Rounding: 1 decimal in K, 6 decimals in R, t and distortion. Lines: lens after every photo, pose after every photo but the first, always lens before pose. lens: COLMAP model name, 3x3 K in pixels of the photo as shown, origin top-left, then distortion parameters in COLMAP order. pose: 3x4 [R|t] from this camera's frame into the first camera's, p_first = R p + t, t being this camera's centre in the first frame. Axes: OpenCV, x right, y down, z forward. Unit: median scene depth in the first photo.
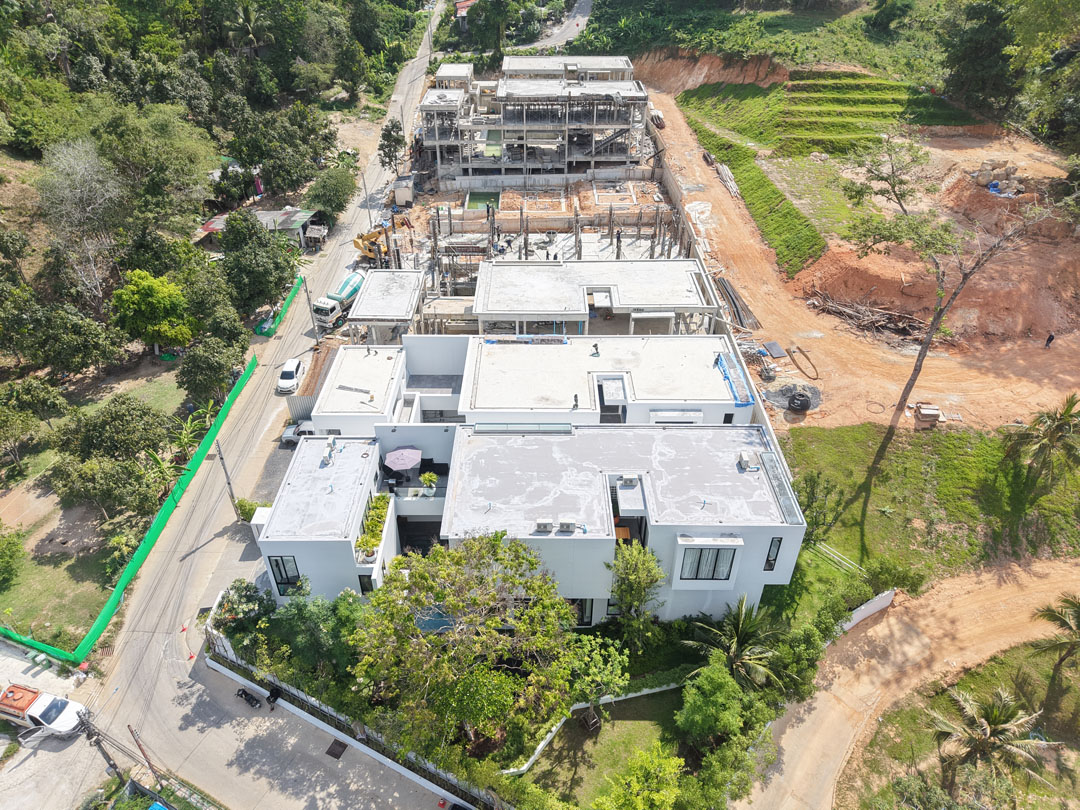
lens RADIAL K [[722.2, 0, 533.5], [0, 722.2, 406.2], [0, 0, 1]] dist [0.019959, -0.020557]
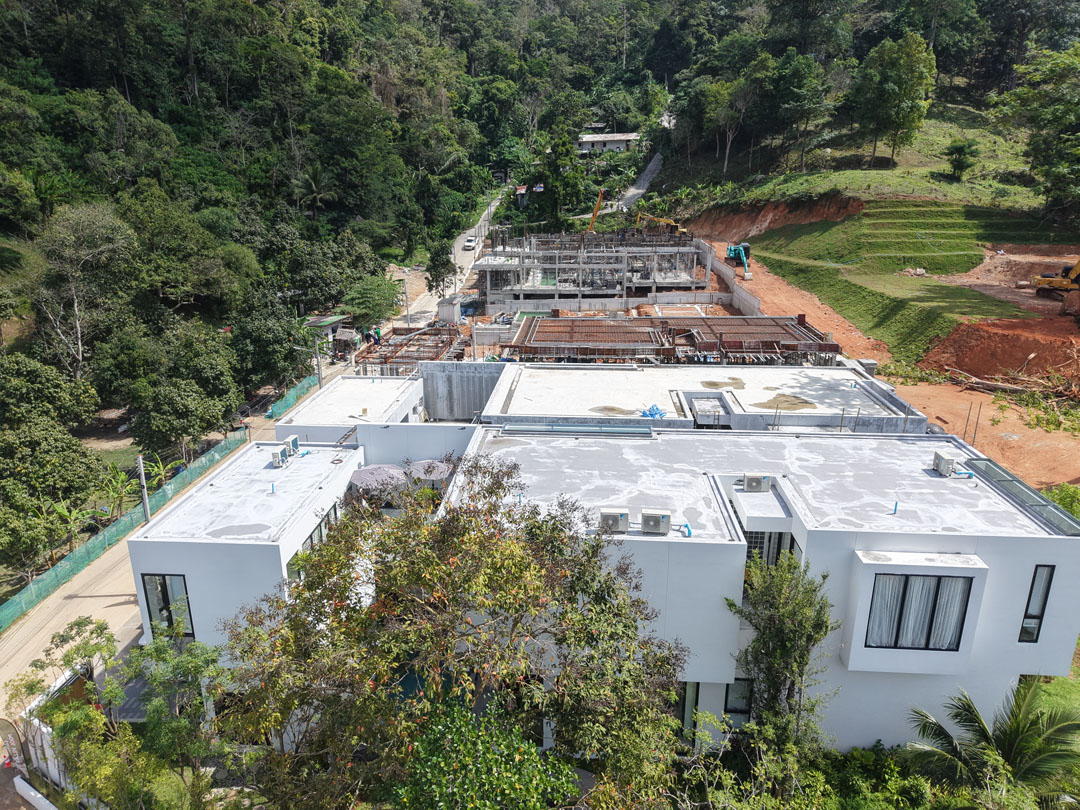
lens RADIAL K [[722.2, 0, 533.5], [0, 722.2, 406.2], [0, 0, 1]] dist [0.019959, -0.020557]
pose [[0.997319, 0.019461, -0.070539, -0.005916], [-0.040820, 0.948018, -0.315588, 0.156981], [0.060730, 0.317621, 0.946271, 0.261056]]
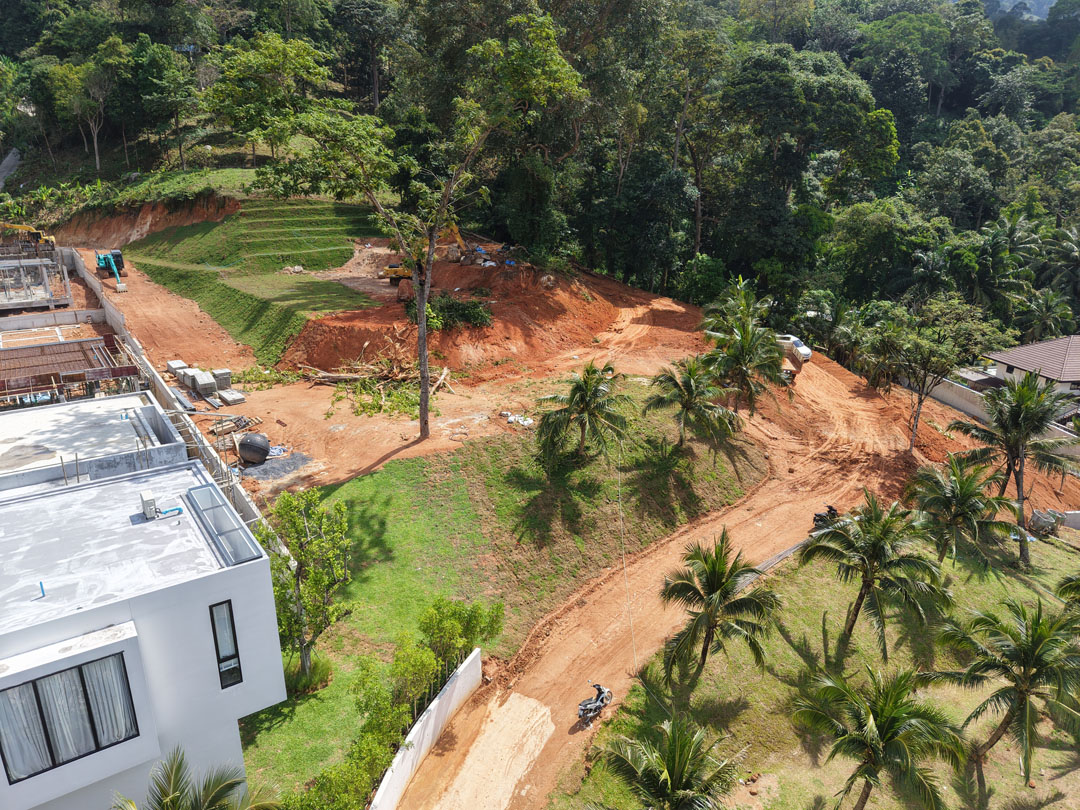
lens RADIAL K [[722.2, 0, 533.5], [0, 722.2, 406.2], [0, 0, 1]] dist [0.019959, -0.020557]
pose [[0.815586, -0.175760, 0.551297, 0.160289], [0.339951, 0.916531, -0.210721, 0.144619], [-0.468245, 0.359275, 0.807260, 0.276922]]
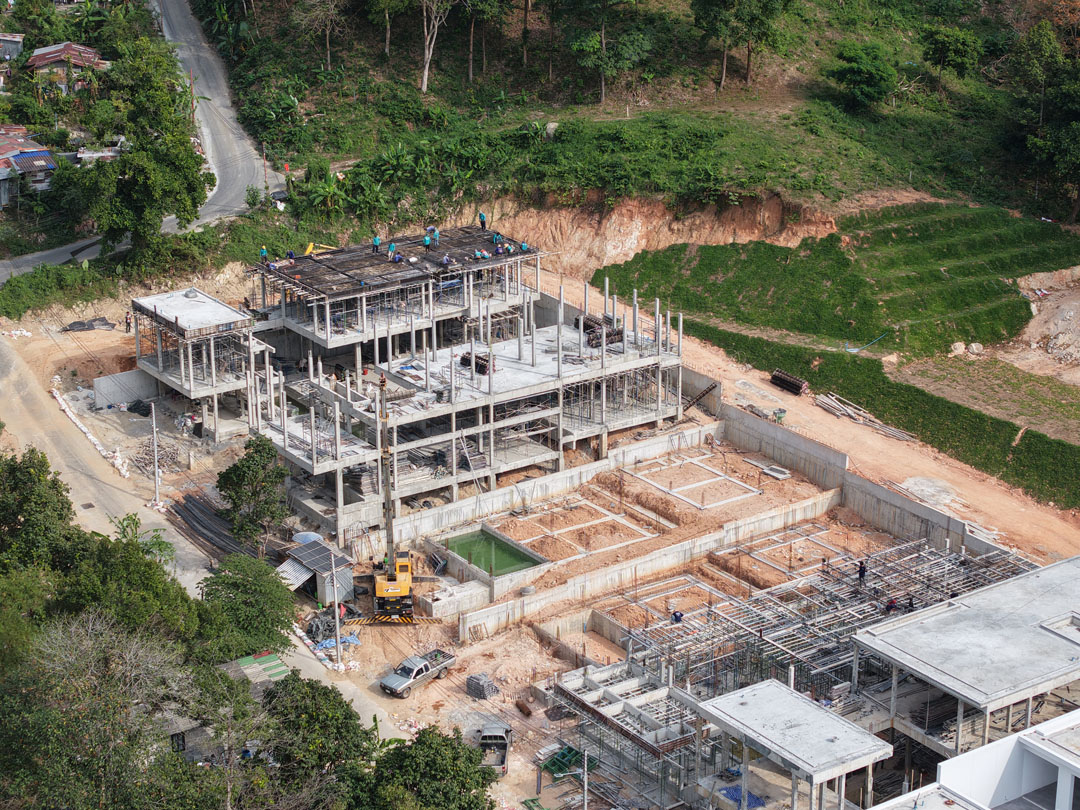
lens RADIAL K [[2273.2, 0, 536.8], [0, 2273.2, 385.8], [0, 0, 1]] dist [-0.221720, 0.976539]
pose [[0.821785, -0.192702, 0.536223, -1.235949], [0.338964, 0.921780, -0.188218, -0.131679], [-0.458009, 0.336435, 0.822824, -0.460304]]
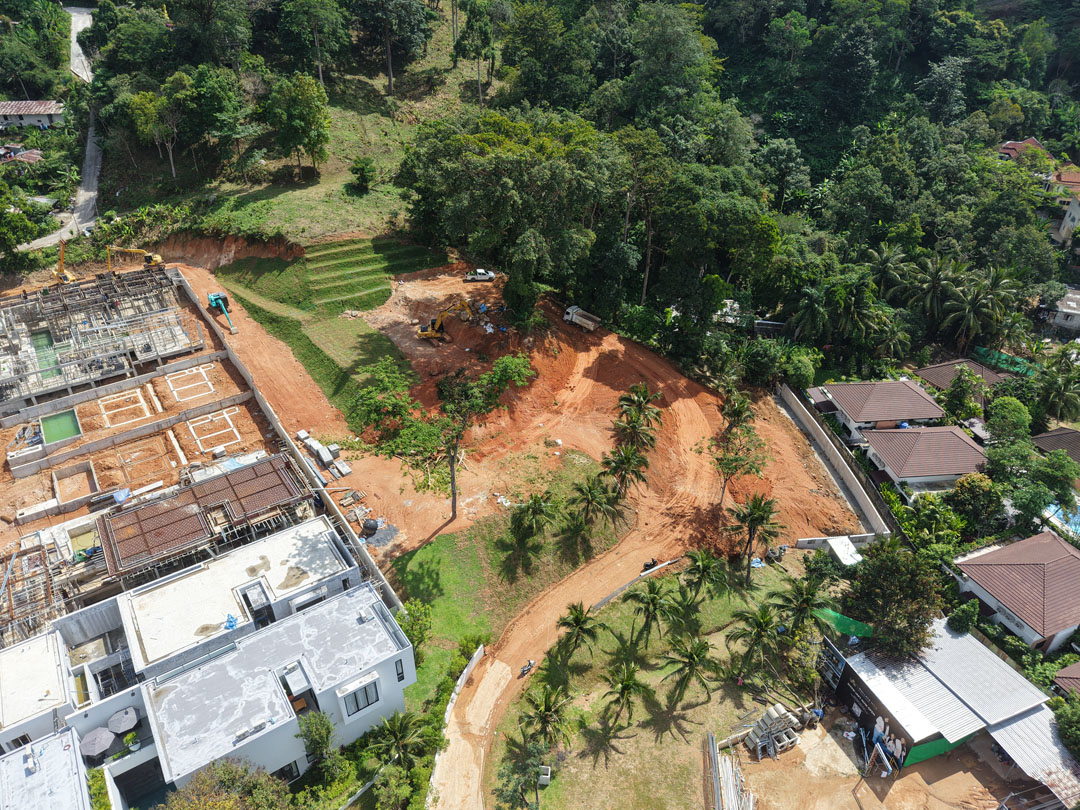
lens RADIAL K [[722.2, 0, 533.5], [0, 722.2, 406.2], [0, 0, 1]] dist [0.019959, -0.020557]
pose [[0.822653, -0.304538, 0.480102, -0.002076], [0.332476, 0.942688, 0.028269, -0.170291], [-0.461196, 0.136367, 0.876757, -0.344659]]
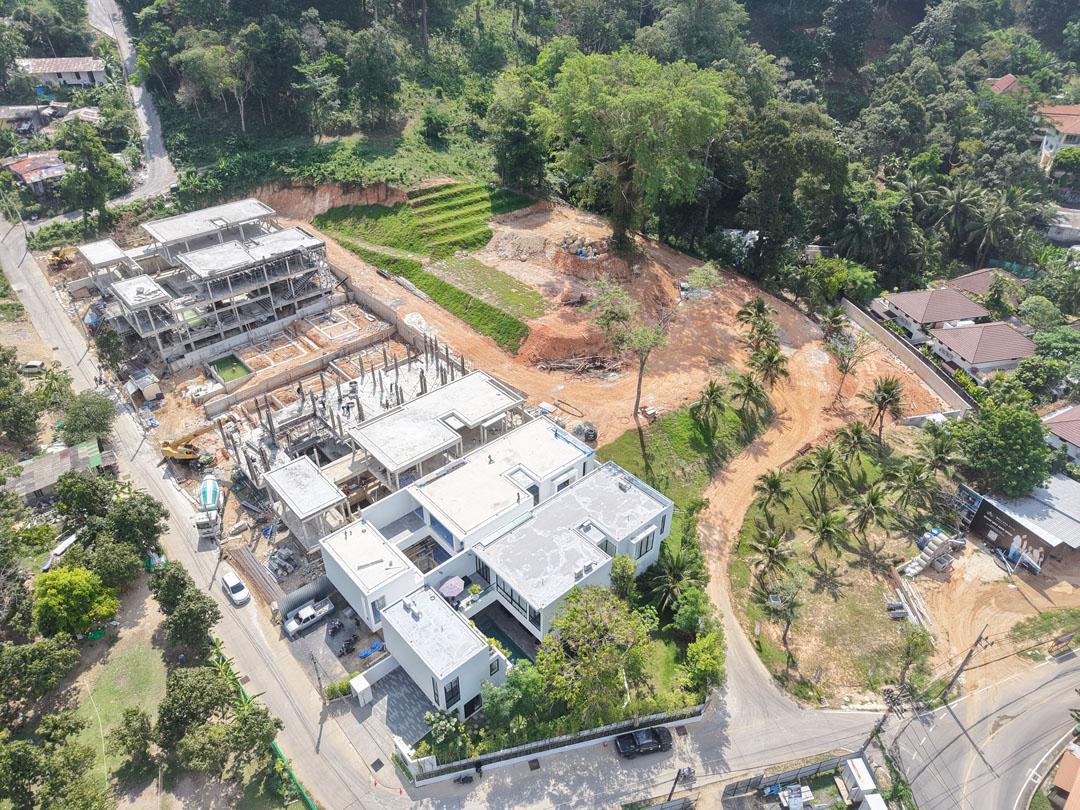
lens RADIAL K [[722.2, 0, 533.5], [0, 722.2, 406.2], [0, 0, 1]] dist [0.019959, -0.020557]
pose [[0.747977, -0.383514, 0.541708, -0.507753], [0.385225, 0.915475, 0.116221, -0.263945], [-0.540493, 0.121749, 0.832493, -0.255128]]
